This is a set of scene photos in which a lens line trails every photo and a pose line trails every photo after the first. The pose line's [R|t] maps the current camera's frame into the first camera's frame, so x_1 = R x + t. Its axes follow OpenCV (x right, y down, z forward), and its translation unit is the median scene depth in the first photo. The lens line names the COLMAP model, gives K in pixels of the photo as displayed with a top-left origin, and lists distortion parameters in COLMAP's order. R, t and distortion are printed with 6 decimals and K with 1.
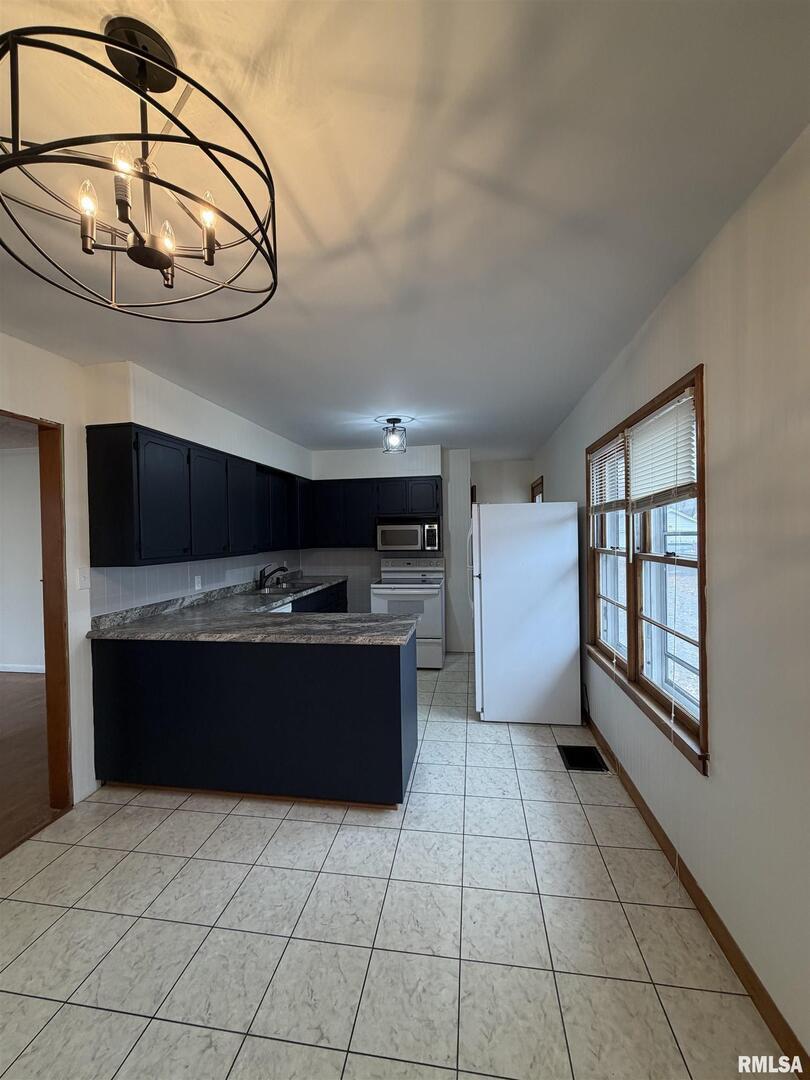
lens RADIAL K [[431.6, 0, 406.7], [0, 431.6, 536.6], [0, 0, 1]] dist [-0.001795, 0.000441]
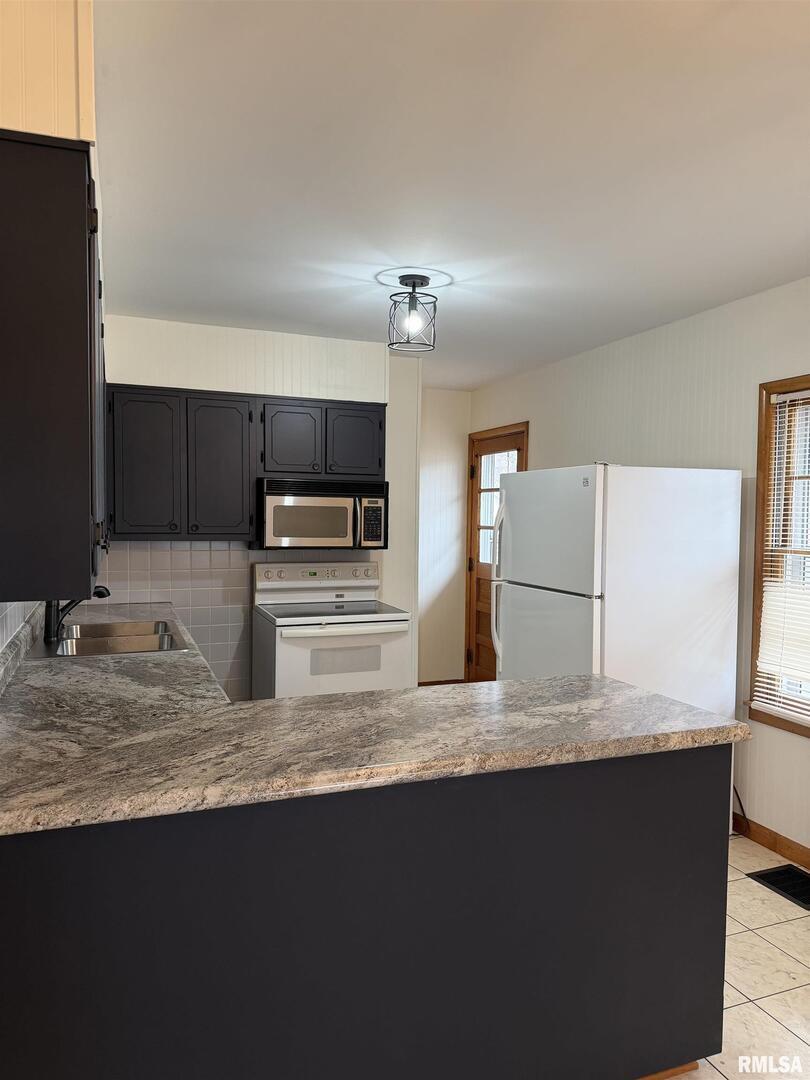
lens RADIAL K [[757.9, 0, 405.9], [0, 757.9, 551.5], [0, 0, 1]] dist [0.056404, -0.045169]
pose [[0.869191, 0.001745, 0.494473, -0.461095], [-0.021982, 0.999142, 0.035113, 0.004910], [-0.493988, -0.041390, 0.868483, 0.248694]]
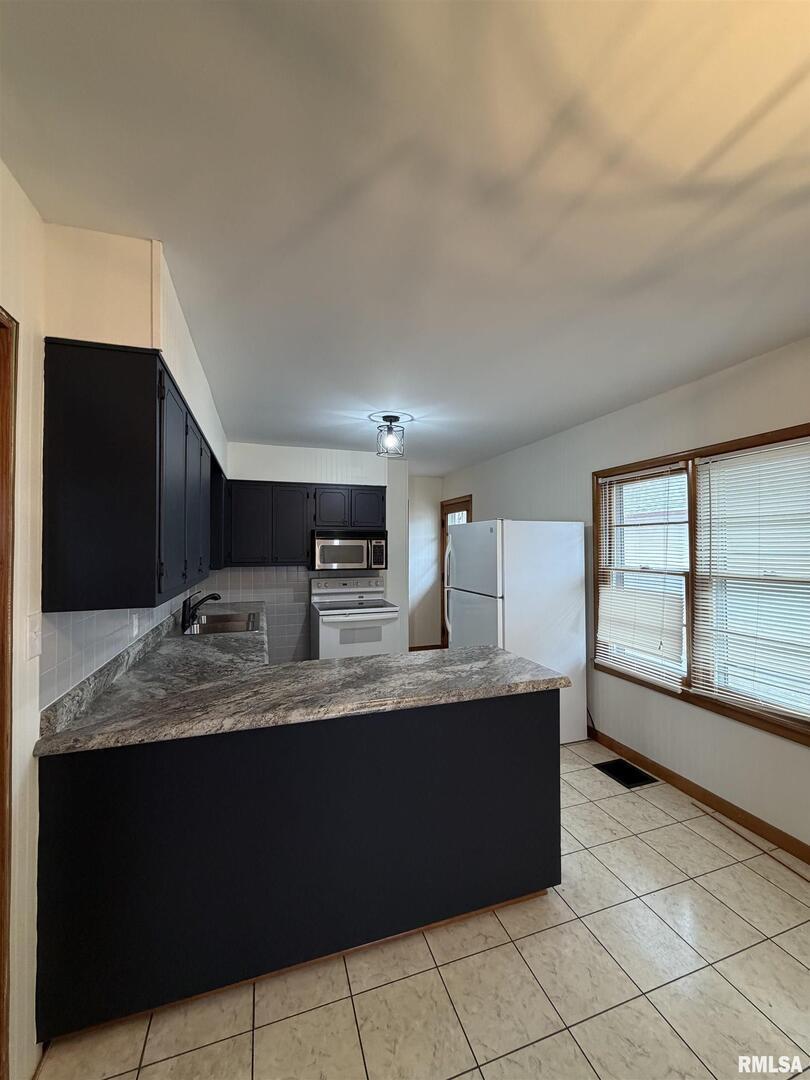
lens RADIAL K [[431.6, 0, 407.8], [0, 431.6, 535.7], [0, 0, 1]] dist [-0.001795, 0.000441]
pose [[0.887369, 0.026209, 0.460315, -0.389629], [-0.008601, 0.999150, -0.040308, -0.001568], [-0.460980, 0.031809, 0.886840, 0.230394]]
